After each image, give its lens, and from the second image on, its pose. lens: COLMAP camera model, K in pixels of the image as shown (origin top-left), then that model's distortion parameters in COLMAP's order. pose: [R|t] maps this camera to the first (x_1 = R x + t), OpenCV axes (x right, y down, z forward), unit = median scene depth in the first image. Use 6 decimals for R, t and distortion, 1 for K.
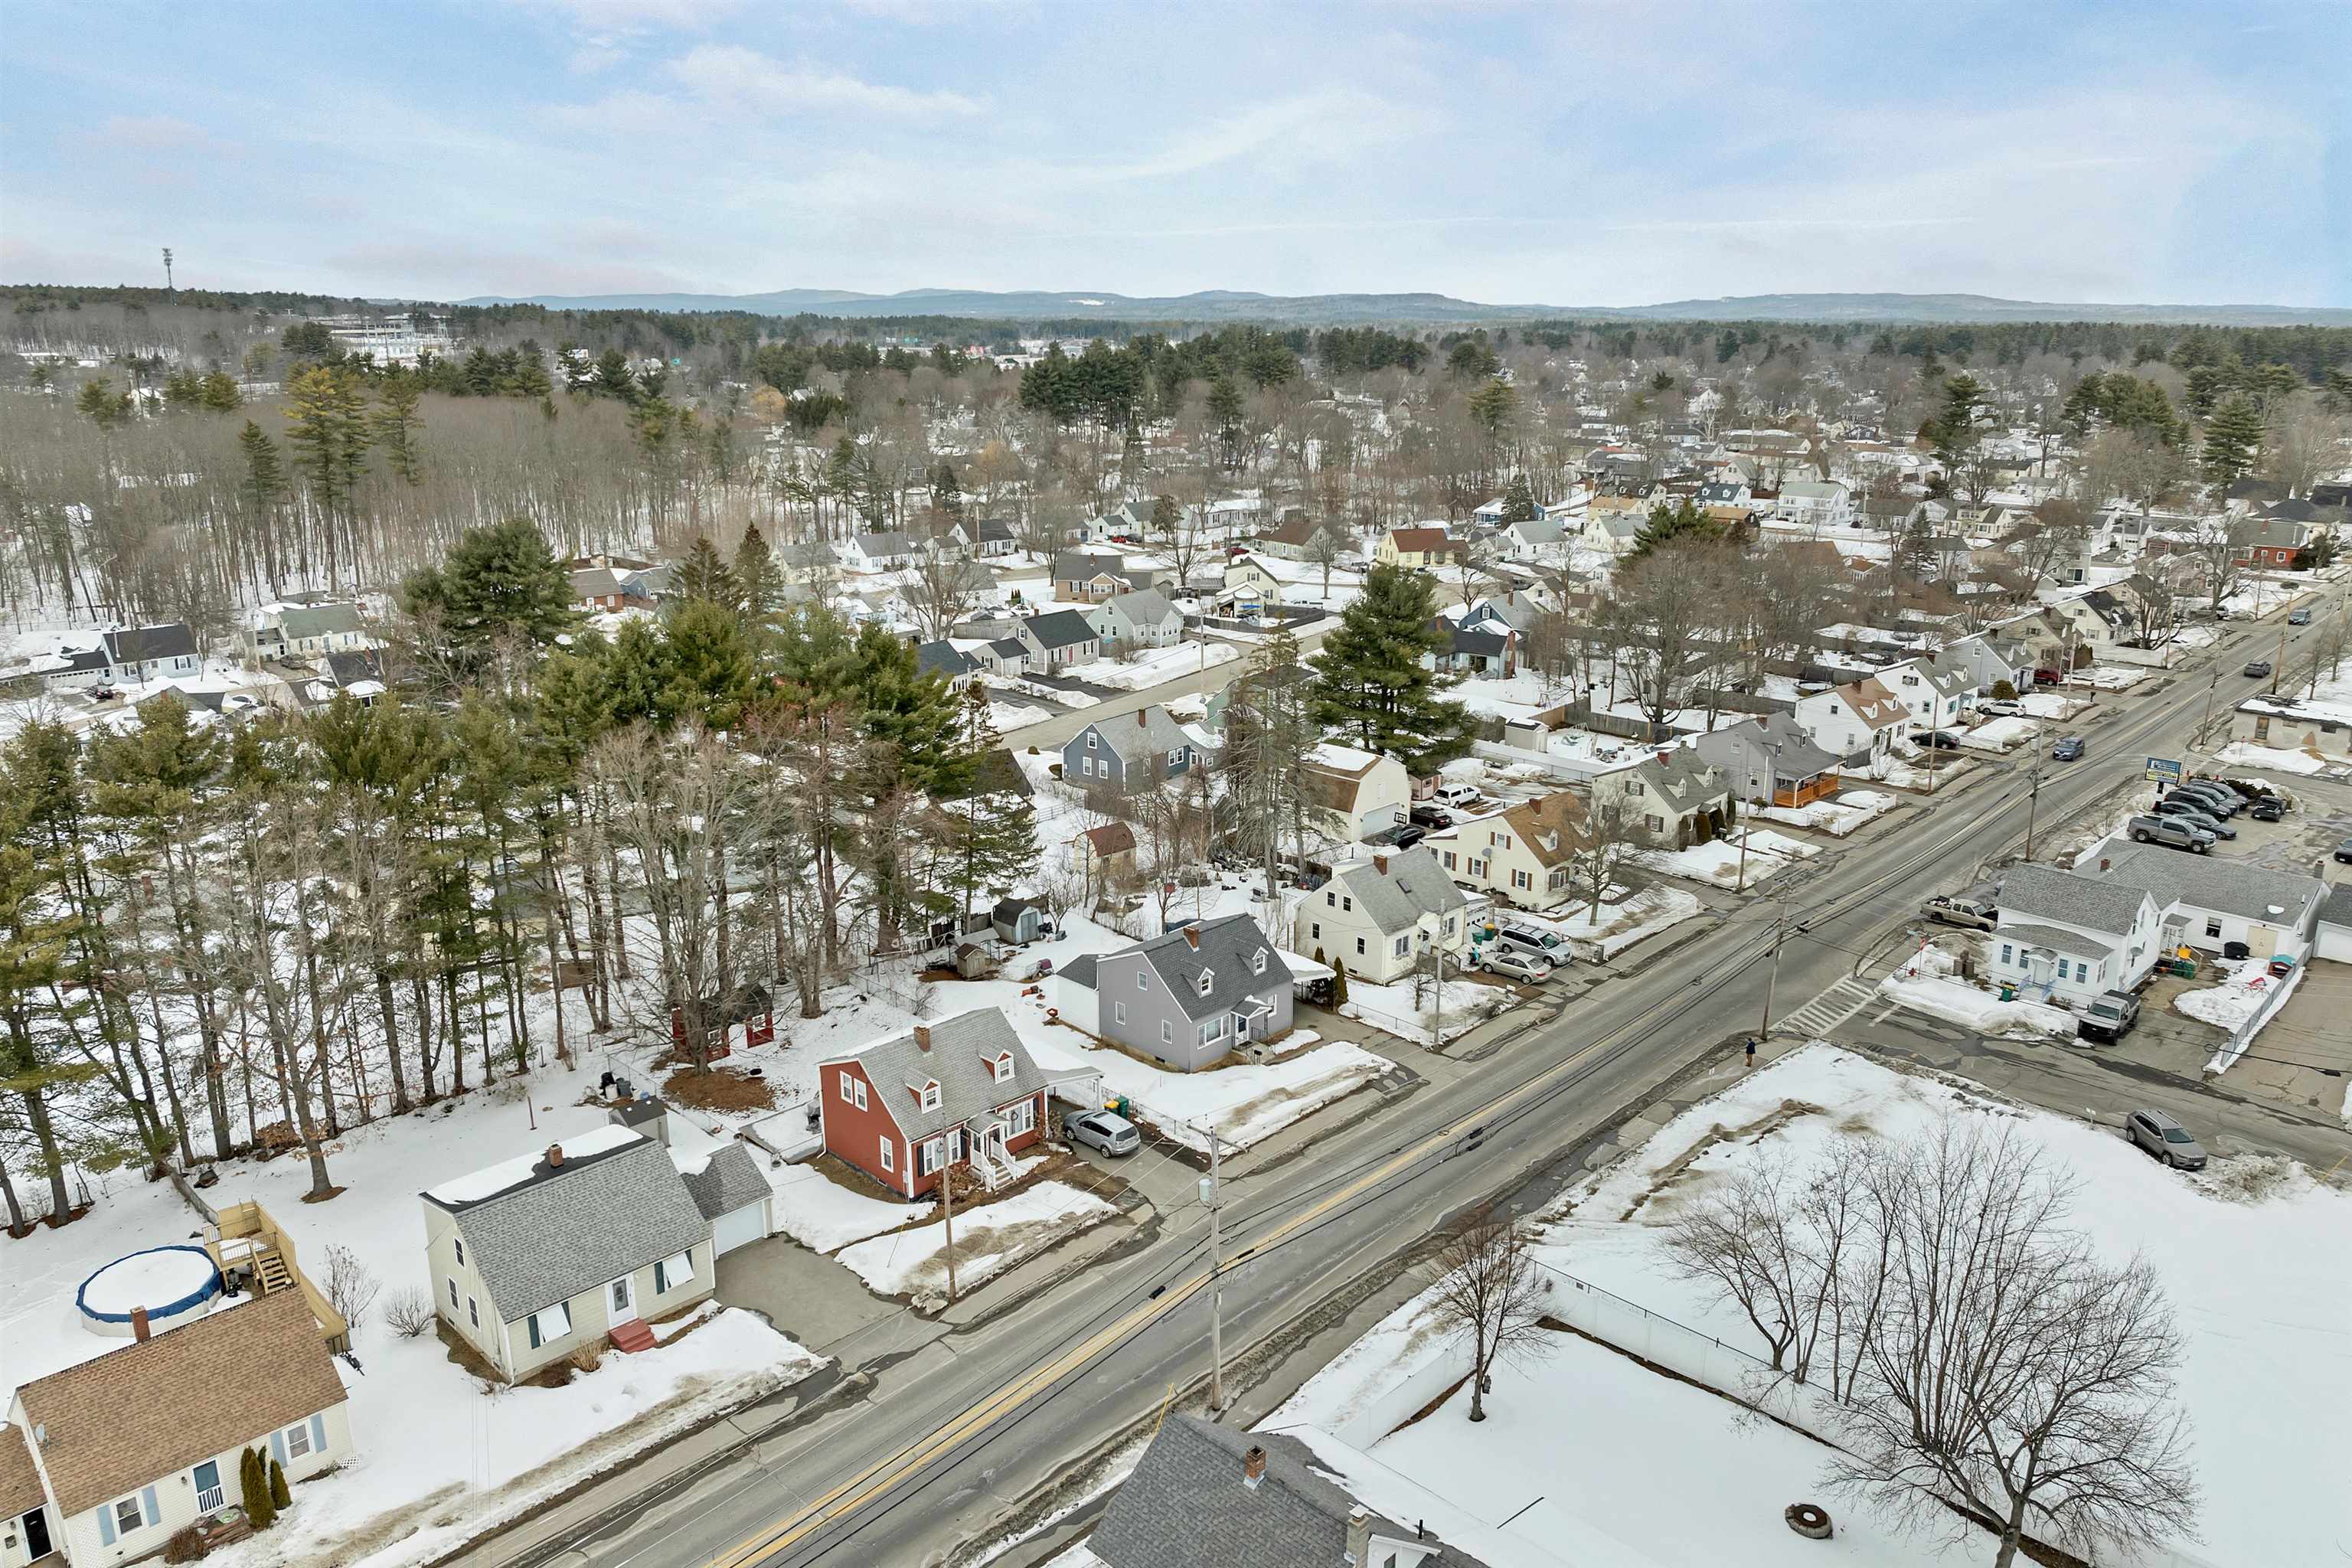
lens RADIAL K [[1696.9, 0, 1190.8], [0, 1696.9, 761.9], [0, 0, 1]] dist [-0.041975, -0.000174]
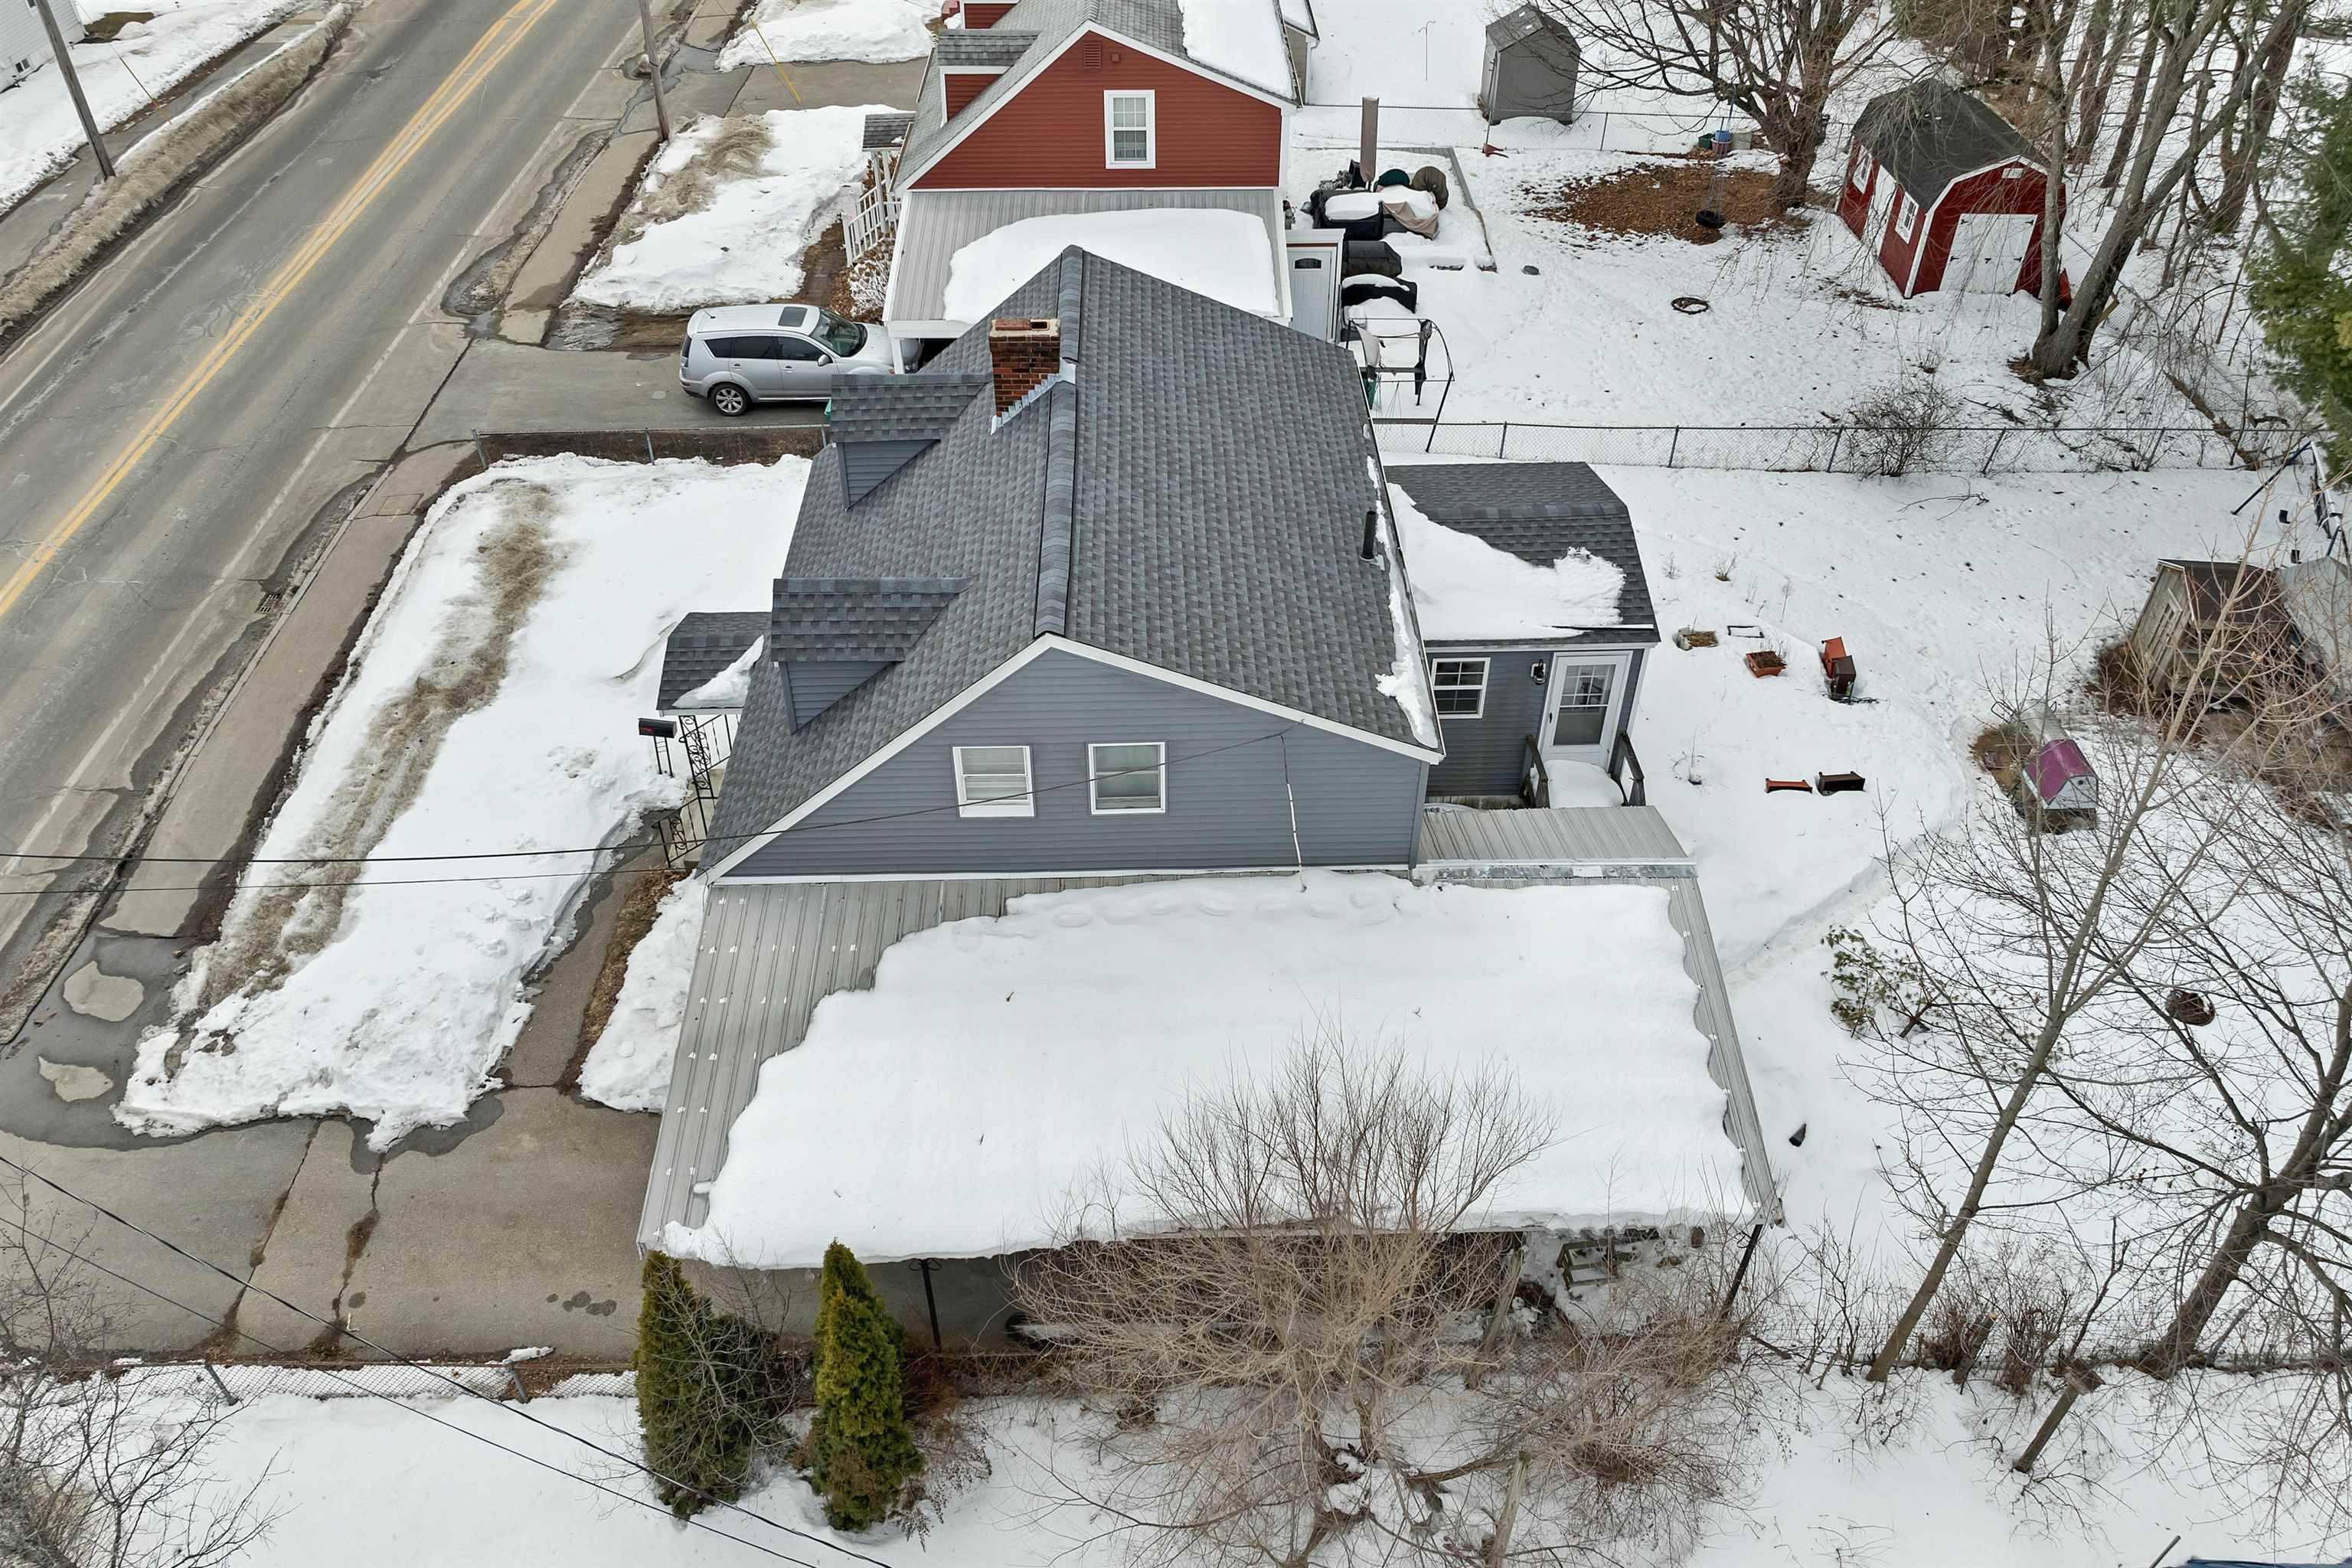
lens RADIAL K [[1696.9, 0, 1190.8], [0, 1696.9, 761.9], [0, 0, 1]] dist [-0.041975, -0.000174]
pose [[-0.697987, 0.464425, -0.545090, 0.128437], [-0.183570, 0.619708, 0.763062, -0.028176], [0.692182, 0.632670, -0.347294, 1.206188]]
